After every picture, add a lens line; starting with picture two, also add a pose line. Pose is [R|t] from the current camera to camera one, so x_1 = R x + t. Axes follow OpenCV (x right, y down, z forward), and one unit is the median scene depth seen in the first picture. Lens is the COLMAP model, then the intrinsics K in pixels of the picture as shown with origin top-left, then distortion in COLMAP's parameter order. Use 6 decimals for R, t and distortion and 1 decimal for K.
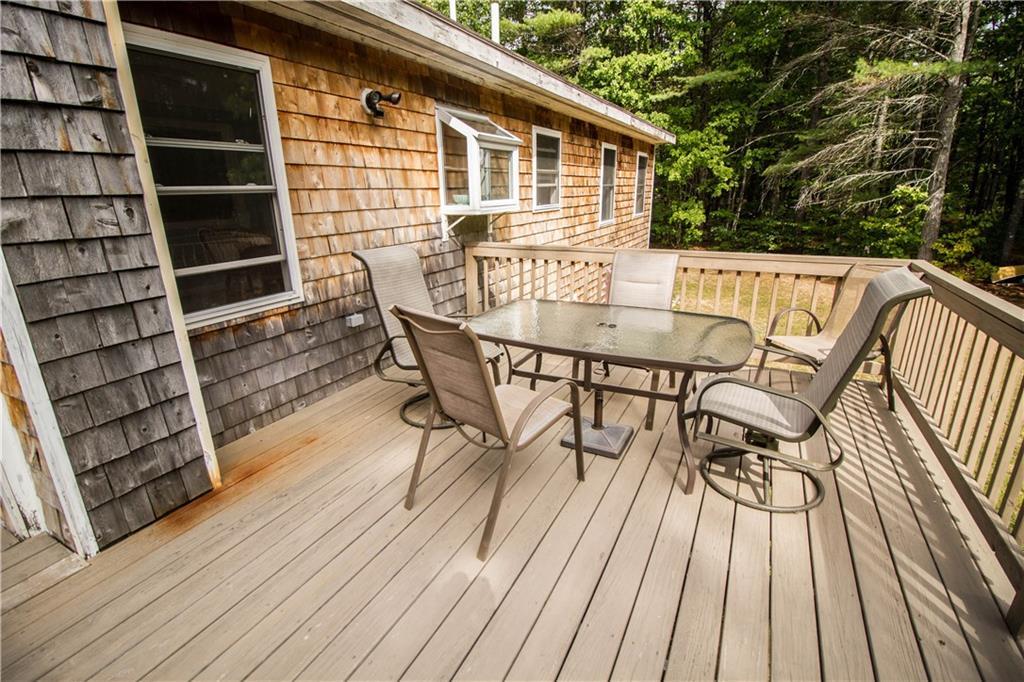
lens RADIAL K [[479.9, 0, 512.0], [0, 479.9, 341.0], [0, 0, 1]] dist [0.000580, -0.015816]
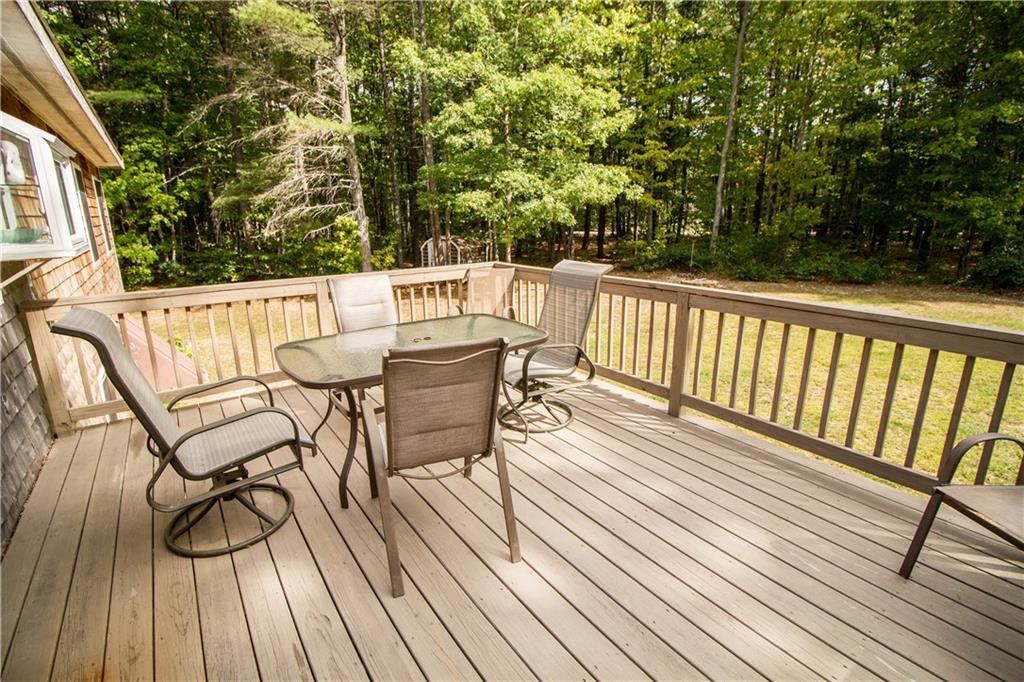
lens RADIAL K [[479.9, 0, 512.0], [0, 479.9, 341.0], [0, 0, 1]] dist [0.000580, -0.015816]
pose [[0.430362, -0.218924, 0.875706, -0.159150], [0.271957, 0.956512, 0.105473, -0.021472], [-0.860714, 0.192763, 0.471184, 0.074063]]
